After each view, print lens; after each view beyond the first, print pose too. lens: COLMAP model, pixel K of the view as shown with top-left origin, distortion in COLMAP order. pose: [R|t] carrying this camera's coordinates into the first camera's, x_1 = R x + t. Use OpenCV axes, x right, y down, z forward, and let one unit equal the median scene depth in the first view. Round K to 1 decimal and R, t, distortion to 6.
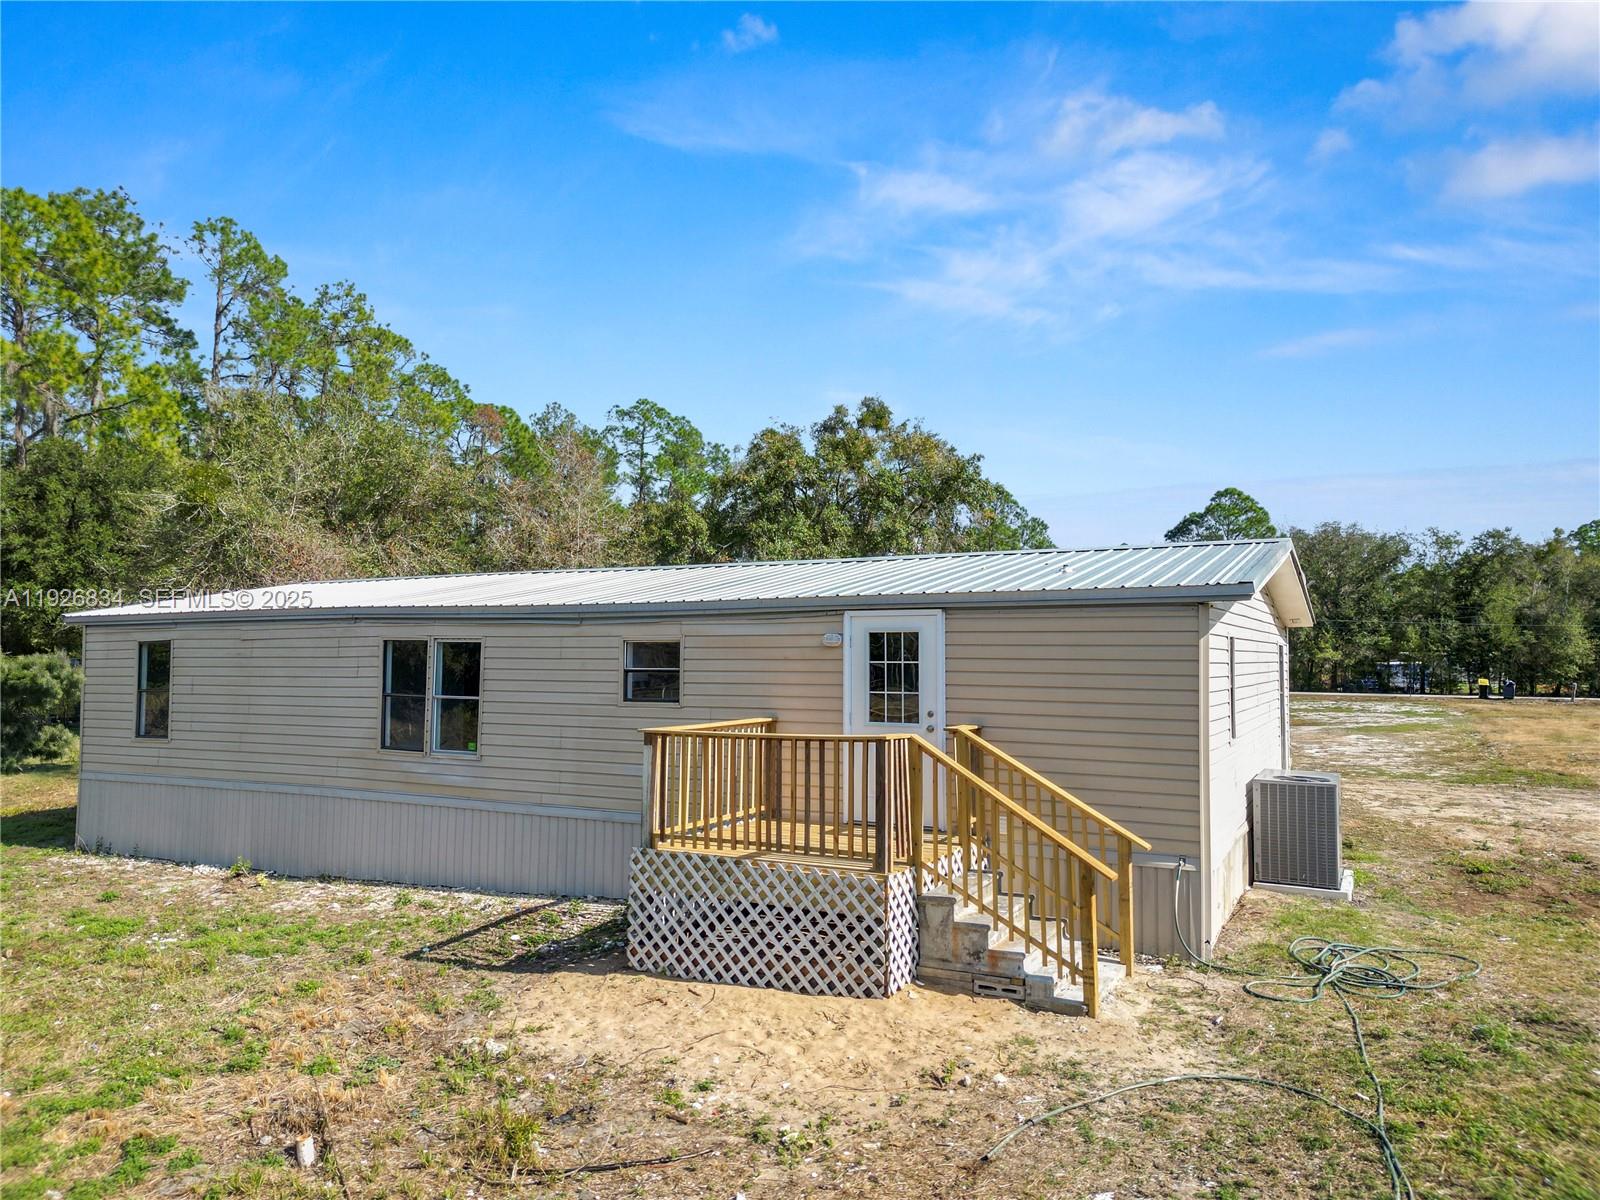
lens RADIAL K [[1130.0, 0, 796.7], [0, 1130.0, 594.1], [0, 0, 1]] dist [0.073544, -0.048722]
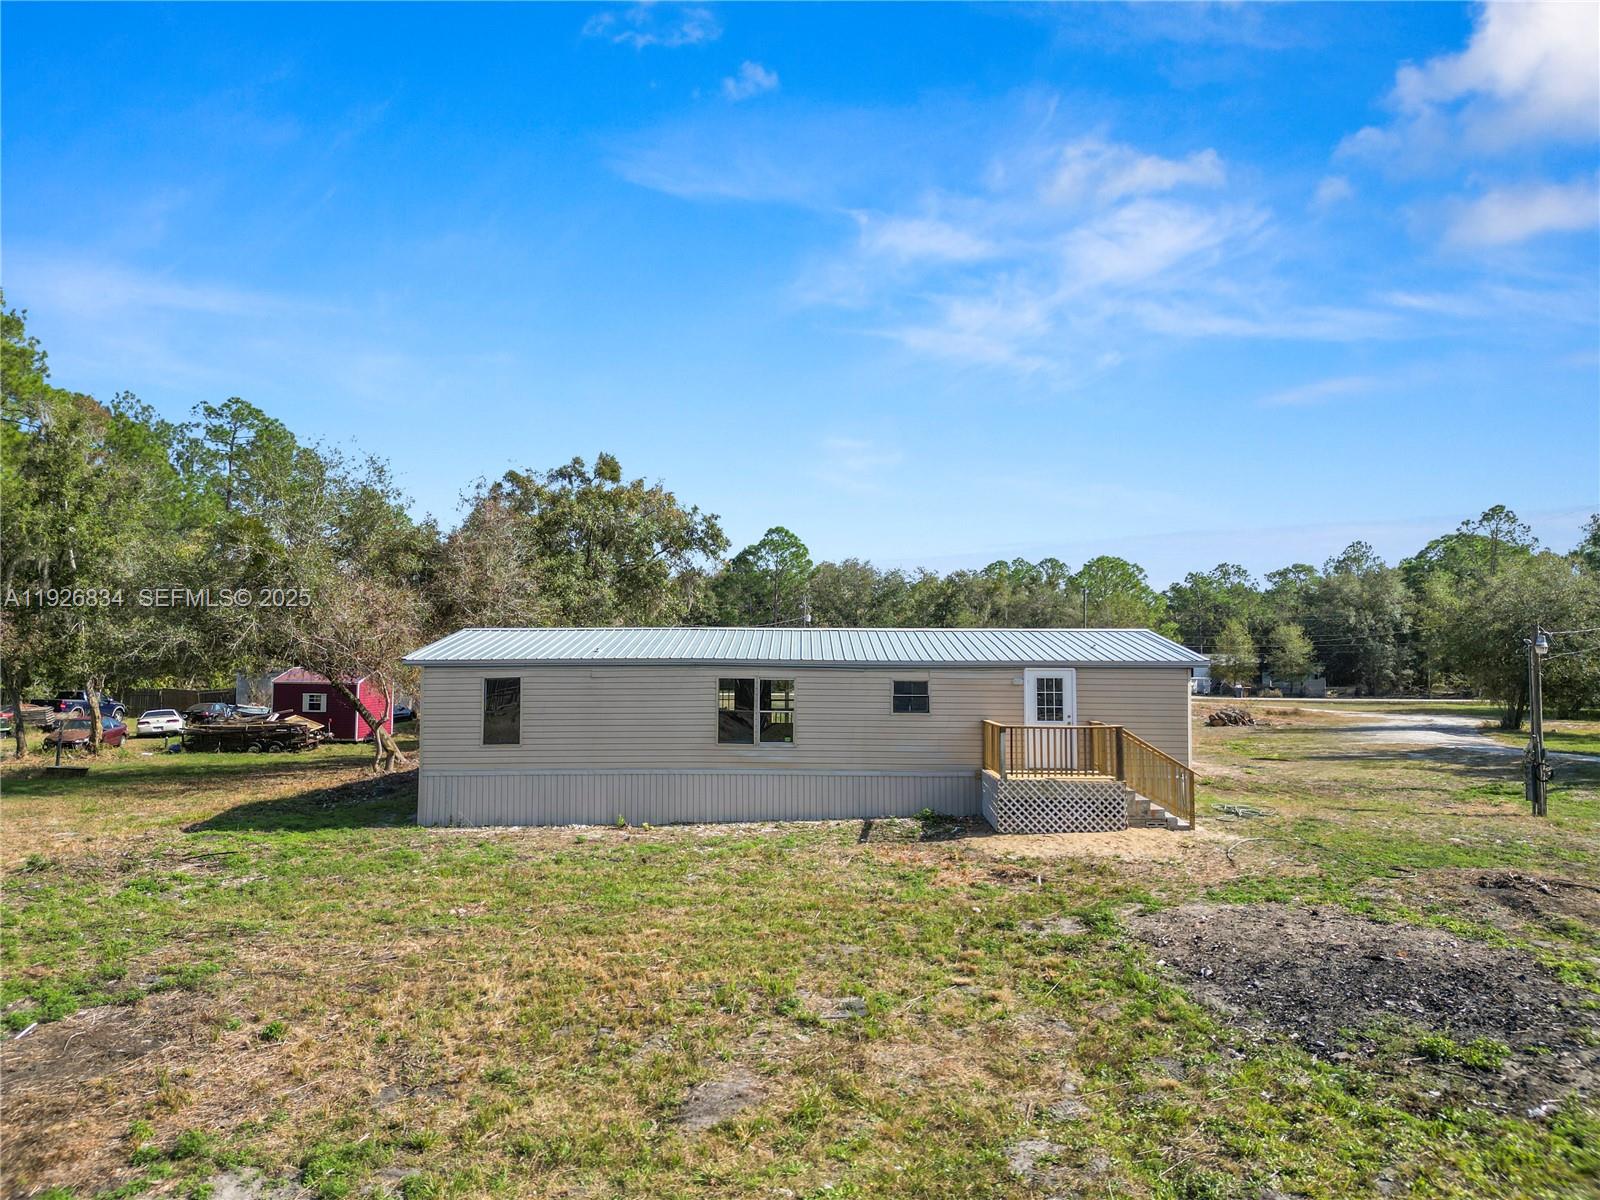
lens RADIAL K [[1130.0, 0, 797.9], [0, 1130.0, 602.1], [0, 0, 1]] dist [0.073544, -0.048722]
pose [[0.889394, 0.025093, 0.456452, -1.176319], [-0.027058, 0.999631, -0.002231, -0.082115], [-0.456340, -0.010366, 0.889745, -0.610132]]
